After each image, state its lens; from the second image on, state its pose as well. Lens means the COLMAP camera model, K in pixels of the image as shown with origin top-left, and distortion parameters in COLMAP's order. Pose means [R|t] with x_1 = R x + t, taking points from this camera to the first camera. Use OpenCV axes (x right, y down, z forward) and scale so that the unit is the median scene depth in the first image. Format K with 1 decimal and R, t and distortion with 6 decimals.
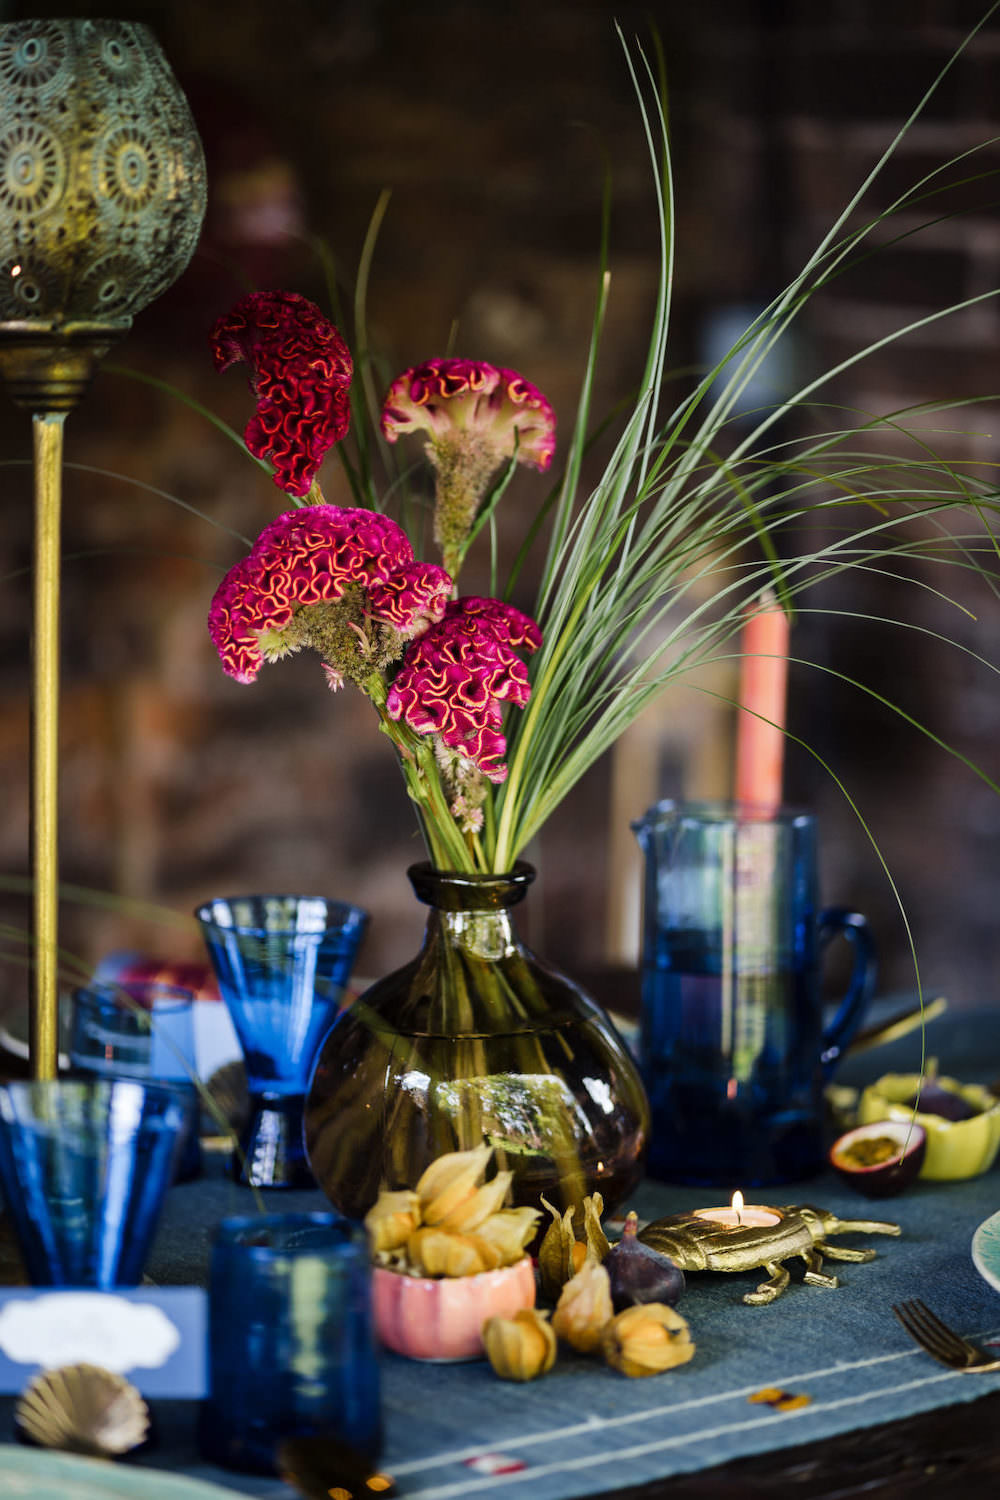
lens RADIAL K [[3926.3, 0, 502.2], [0, 3926.3, 747.3], [0, 0, 1]] dist [-0.368547, 0.000000]
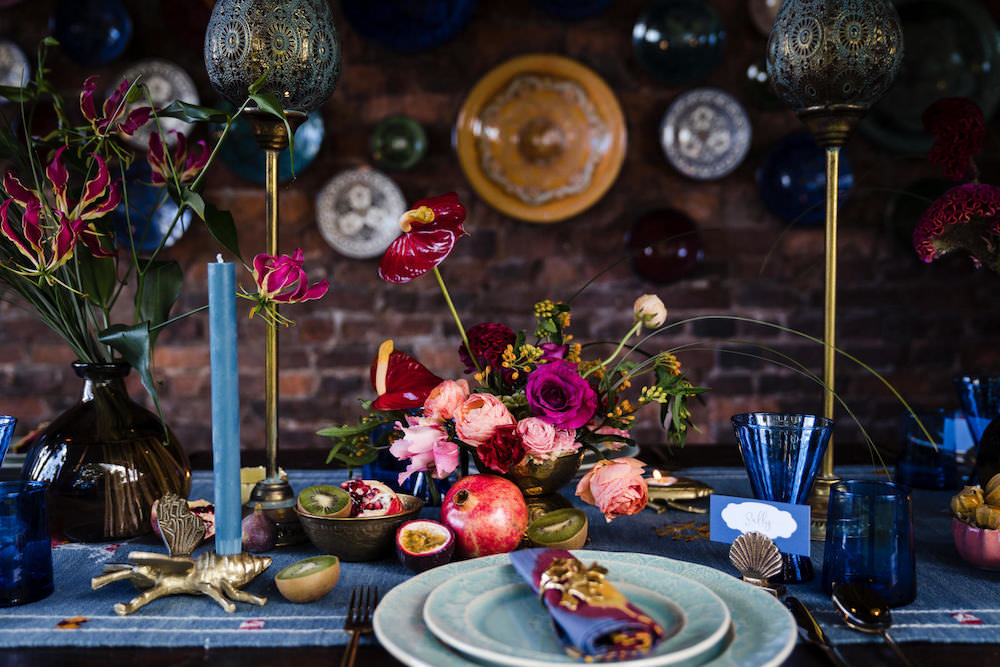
lens RADIAL K [[993.6, 0, 500.5], [0, 993.6, 335.4], [0, 0, 1]] dist [0.000747, 0.000000]
pose [[0.755694, 0.014857, -0.654756, 0.130294], [-0.057785, 0.997356, -0.044064, 0.067891], [0.652370, 0.071134, 0.754555, 0.398485]]
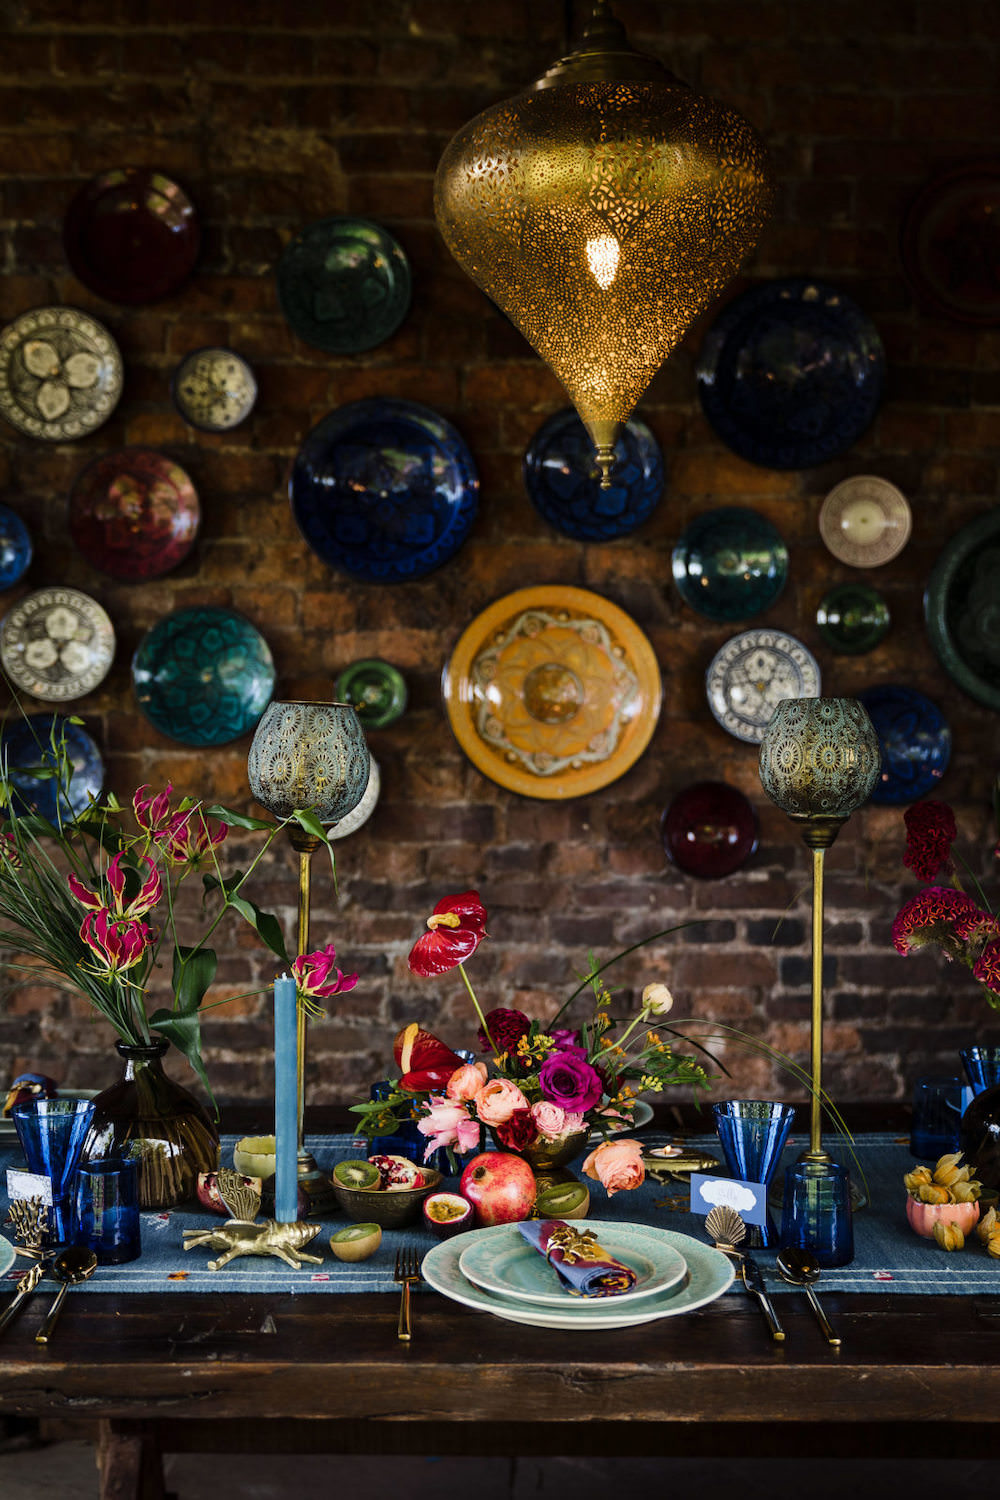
lens RADIAL K [[1860.7, 0, 500.9], [0, 1860.7, 759.6], [0, 0, 1]] dist [0.022251, 0.000000]
pose [[0.762819, -0.000195, -0.646612, 0.519313], [-0.064196, 0.995037, -0.076032, -0.034880], [0.643417, 0.099509, 0.759020, -0.094704]]
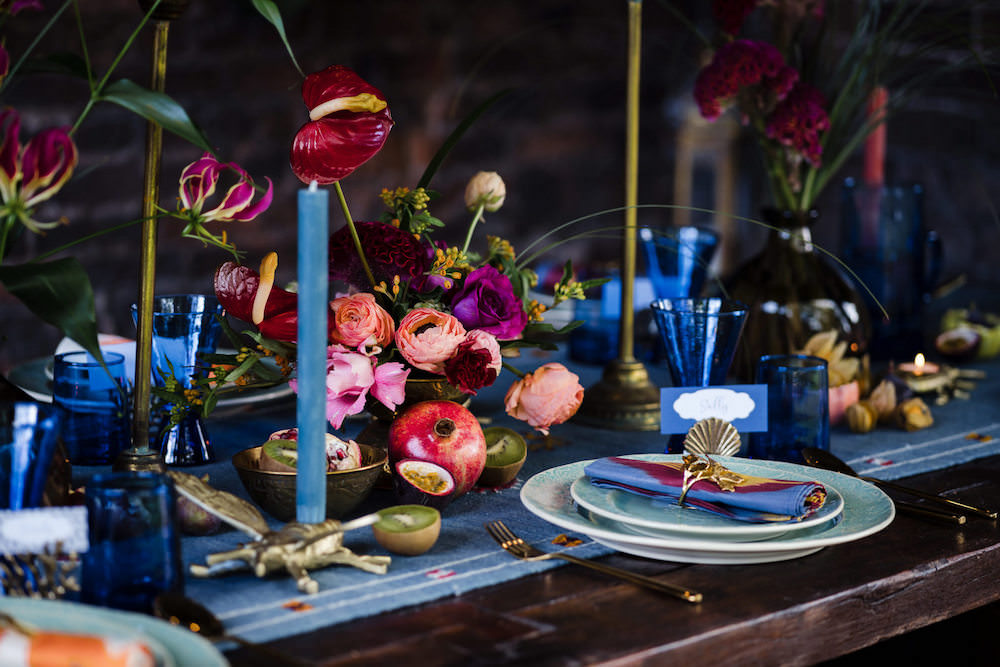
lens RADIAL K [[2617.5, 0, 499.8], [0, 2617.5, 342.5], [0, 0, 1]] dist [-0.368547, 0.000000]
pose [[0.996246, -0.018418, 0.084585, -0.310215], [0.013376, 0.998122, 0.059787, 0.018063], [-0.085527, -0.058431, 0.994621, -0.436339]]
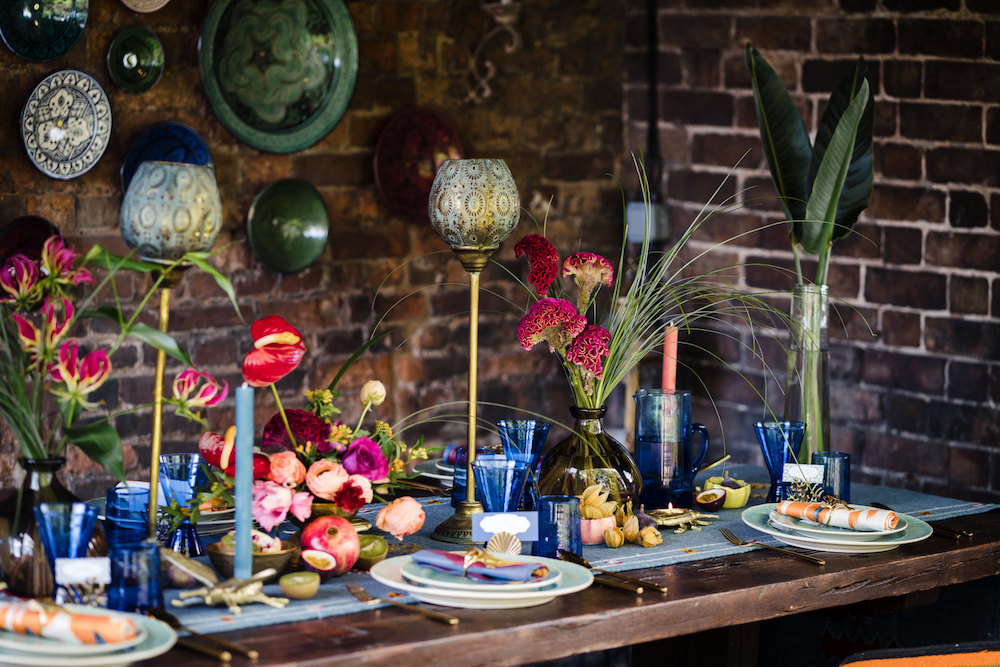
lens RADIAL K [[2617.5, 0, 501.7], [0, 2617.5, 331.3], [0, 0, 1]] dist [-0.368547, 0.000000]
pose [[0.999354, -0.002062, 0.035869, -0.171611], [0.003120, 0.999561, -0.029472, 0.034459], [-0.035792, 0.029565, 0.998922, -1.285846]]
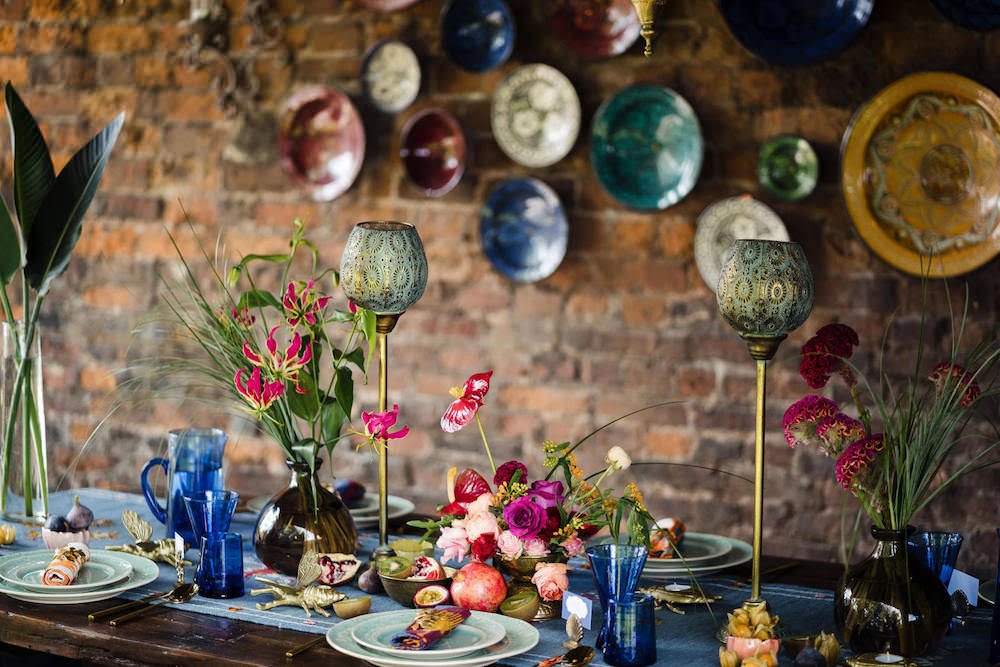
lens RADIAL K [[2650.9, 0, 499.9], [0, 2650.9, 327.0], [0, 0, 1]] dist [-0.393522, 0.000000]
pose [[0.279351, 0.098163, -0.955158, 1.911124], [-0.111915, 0.991309, 0.069147, -0.237793], [0.953645, 0.087580, 0.287909, 0.158864]]
